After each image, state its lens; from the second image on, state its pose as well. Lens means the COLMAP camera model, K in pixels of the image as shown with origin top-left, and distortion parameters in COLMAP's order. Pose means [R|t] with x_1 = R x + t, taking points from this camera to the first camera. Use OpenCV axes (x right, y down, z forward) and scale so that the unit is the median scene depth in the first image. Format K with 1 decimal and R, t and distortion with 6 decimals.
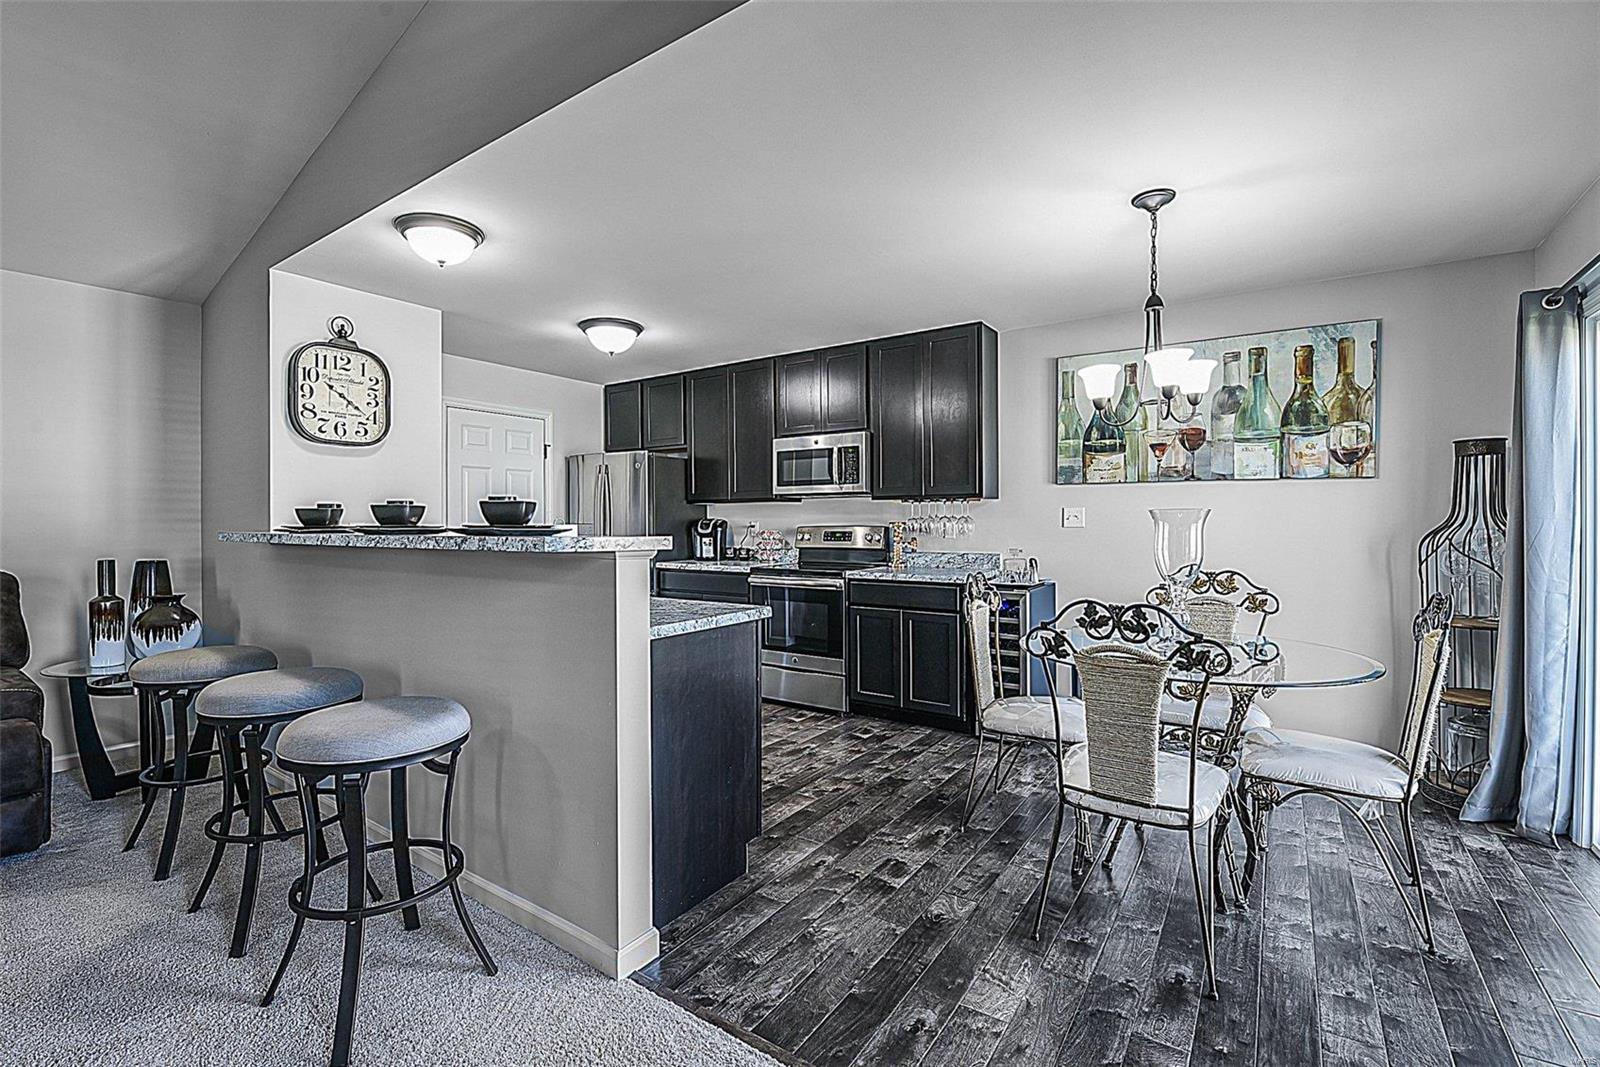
lens RADIAL K [[703.5, 0, 793.7], [0, 703.5, 519.7], [0, 0, 1]] dist [-0.002141, -0.008835]
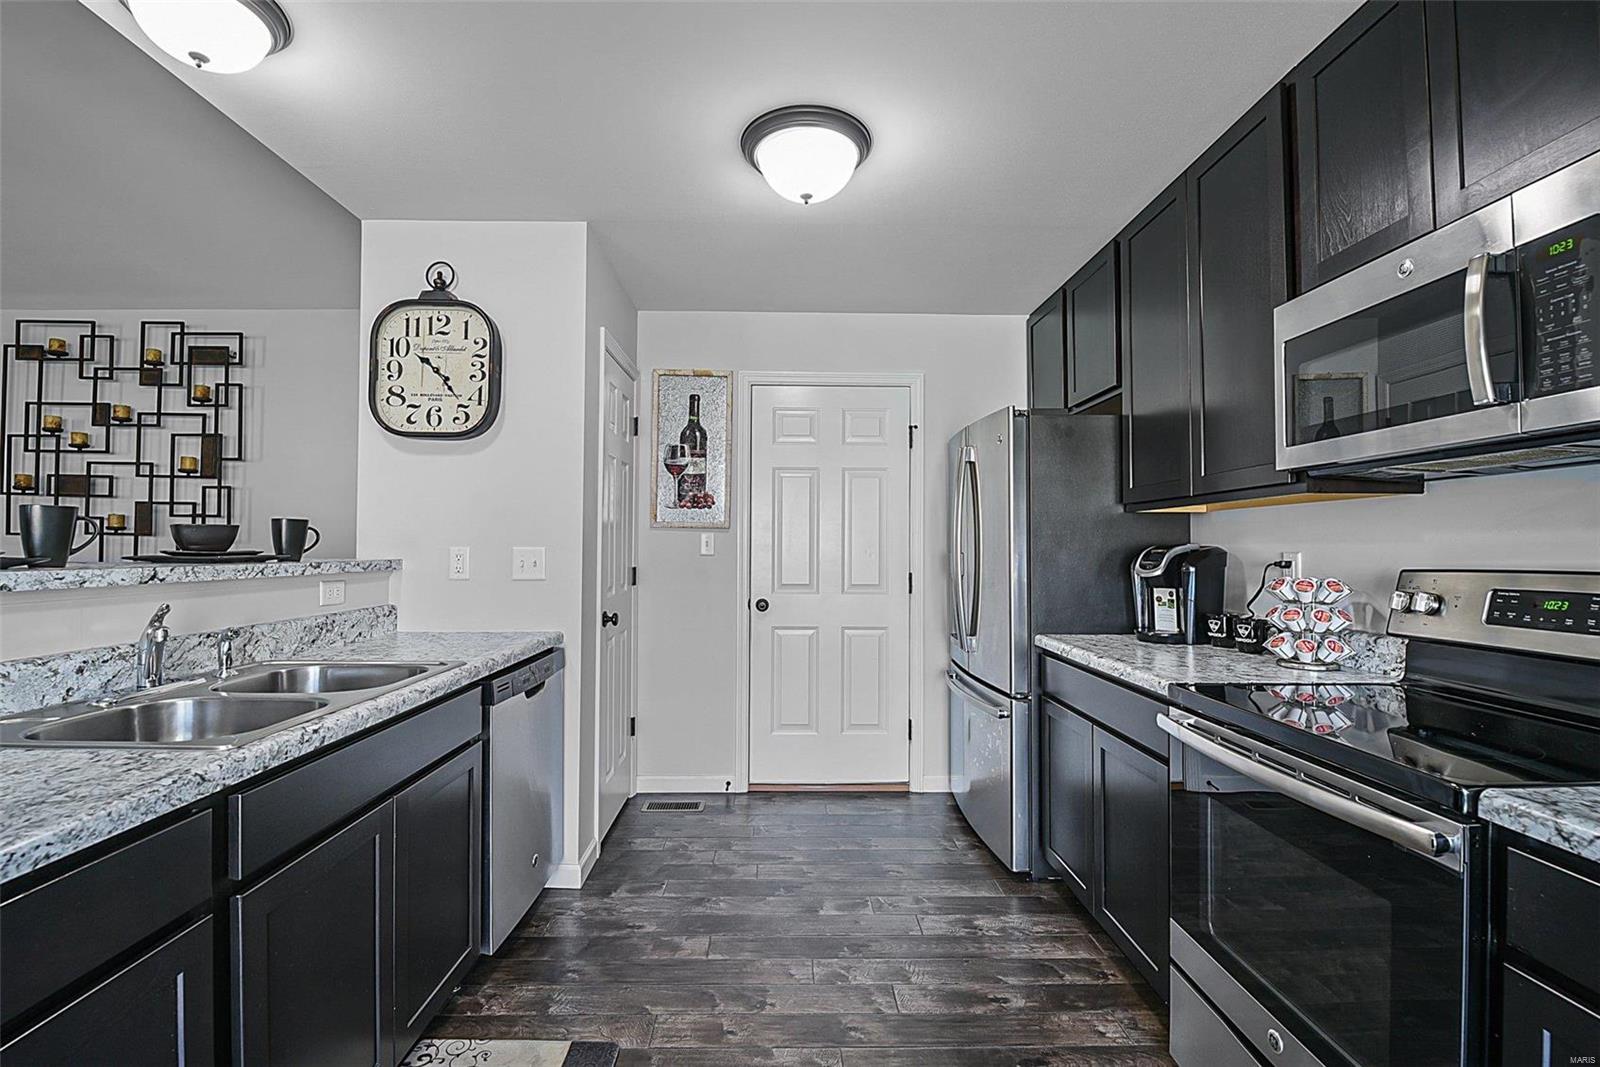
lens RADIAL K [[703.5, 0, 794.4], [0, 703.5, 529.6], [0, 0, 1]] dist [-0.002141, -0.008835]
pose [[0.587354, -0.014955, -0.809192, 0.150183], [-0.005491, 0.999733, -0.022462, 0.000961], [0.809312, 0.017636, 0.587114, 0.860469]]
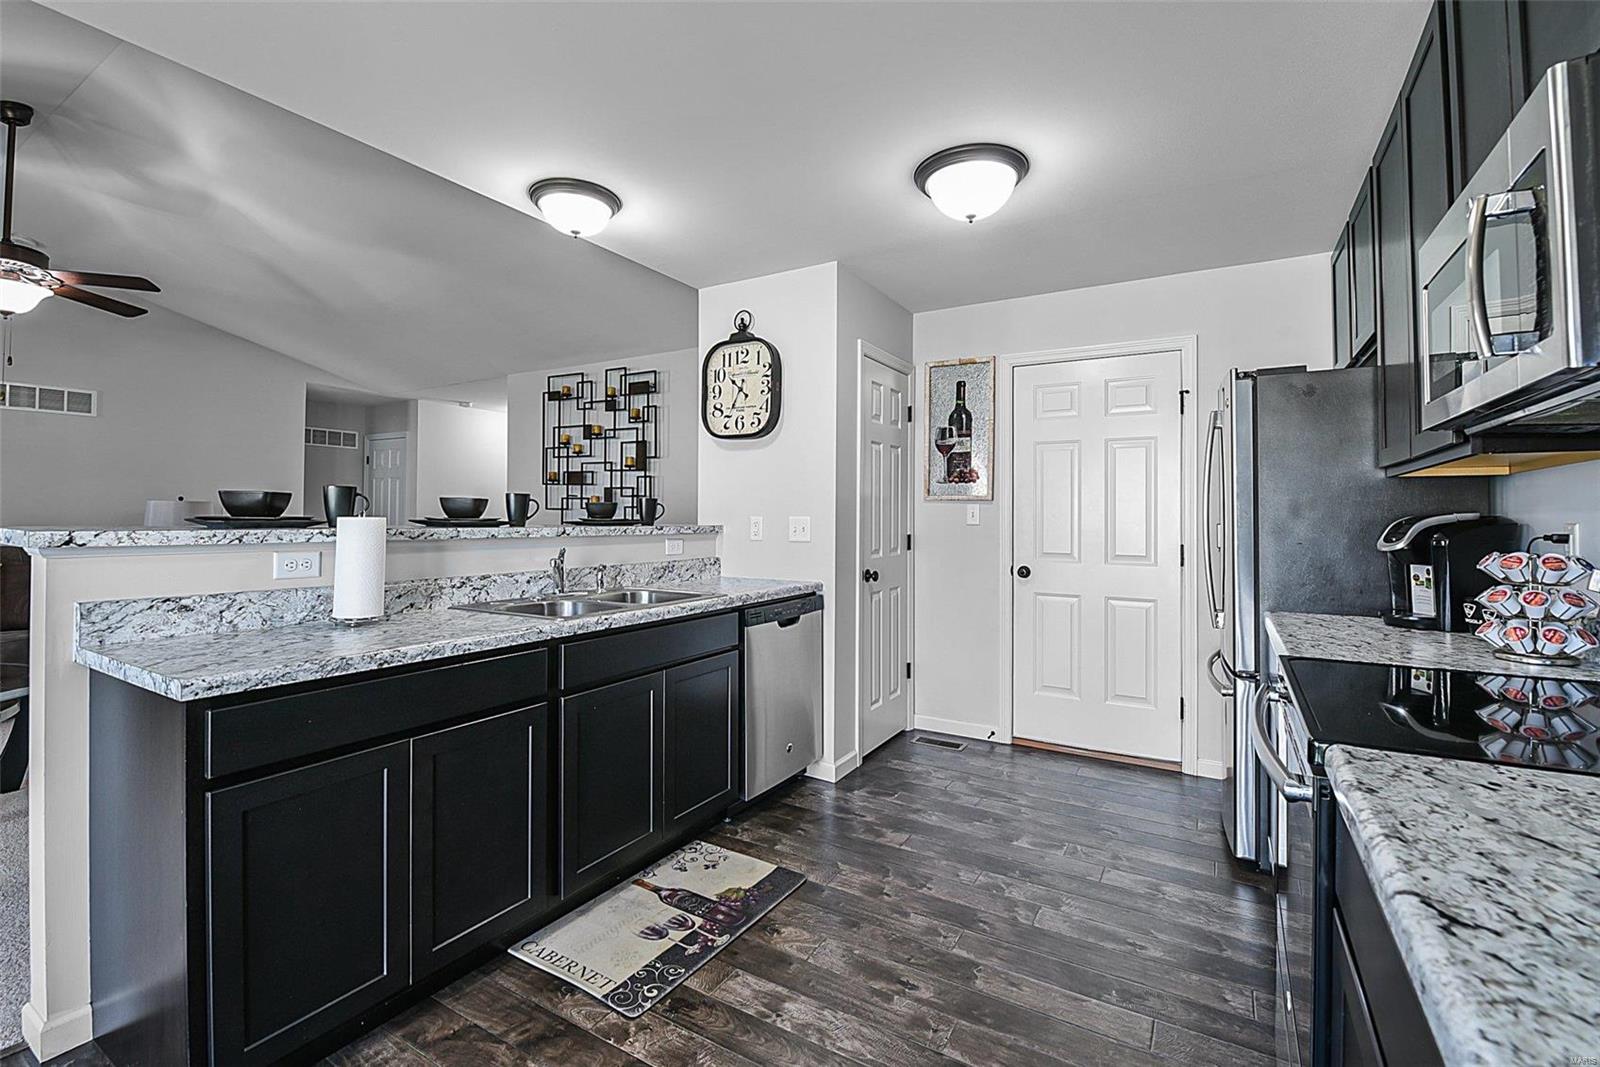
lens RADIAL K [[703.5, 0, 798.4], [0, 703.5, 504.0], [0, 0, 1]] dist [-0.002141, -0.008835]
pose [[0.070842, -0.015092, -0.997373, 0.351653], [-0.005587, 0.999864, -0.015526, 0.001517], [0.997472, 0.006672, 0.070748, 0.992910]]
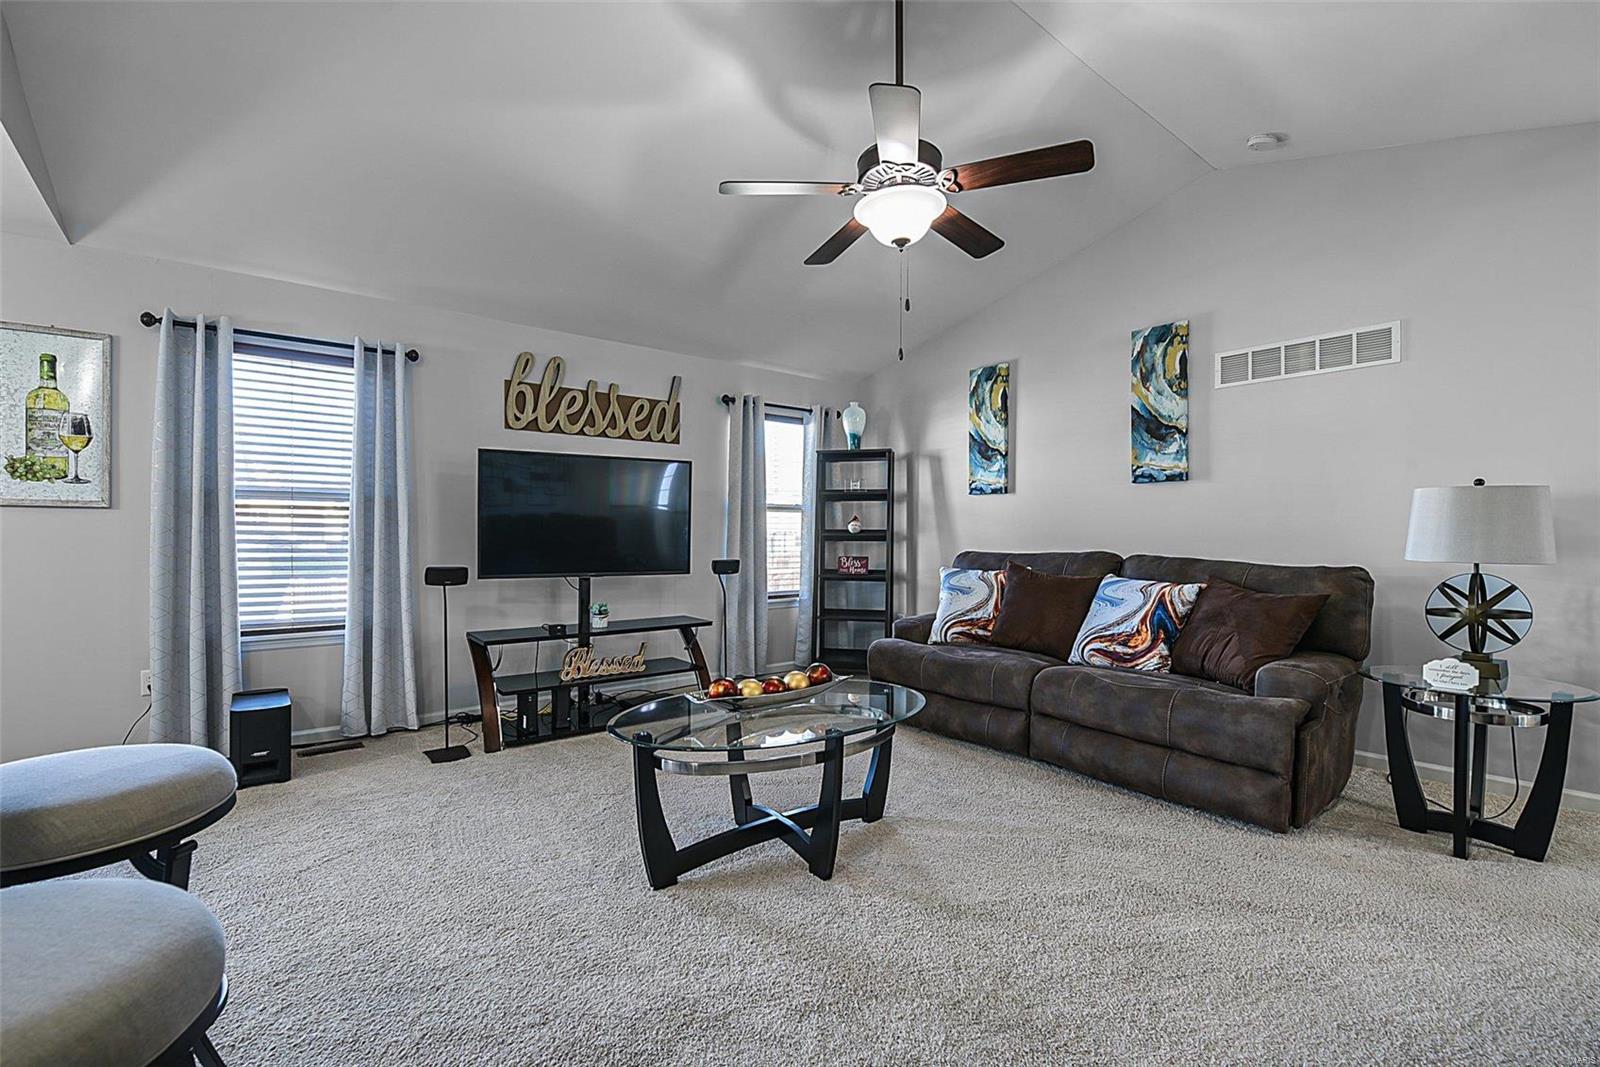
lens RADIAL K [[703.5, 0, 795.0], [0, 703.5, 539.5], [0, 0, 1]] dist [-0.002141, -0.008835]
pose [[-0.958775, -0.001503, 0.284164, -0.703143], [-0.000606, 0.999995, 0.003246, 0.032919], [-0.284167, 0.002940, -0.958770, 0.722600]]
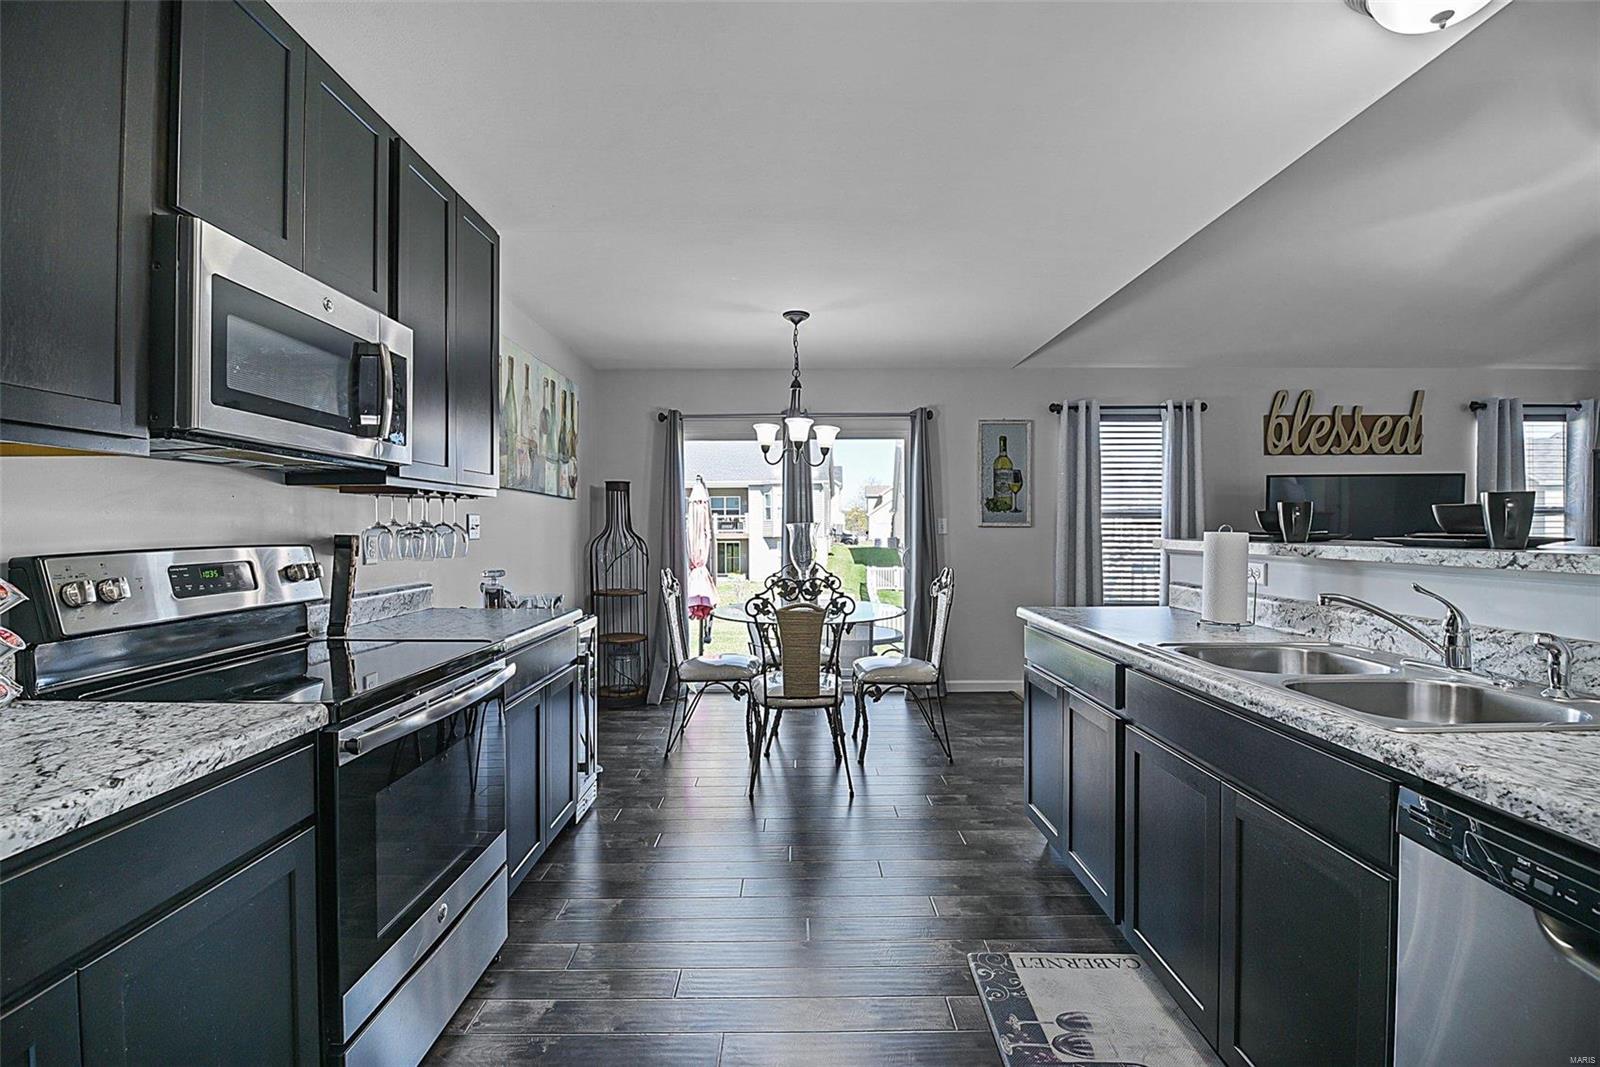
lens RADIAL K [[703.5, 0, 801.4], [0, 703.5, 524.9], [0, 0, 1]] dist [-0.002141, -0.008835]
pose [[-0.579955, 0.009249, 0.814596, -0.517305], [0.003414, 0.999954, -0.008923, 0.003441], [-0.814641, -0.002394, -0.579960, 1.351858]]
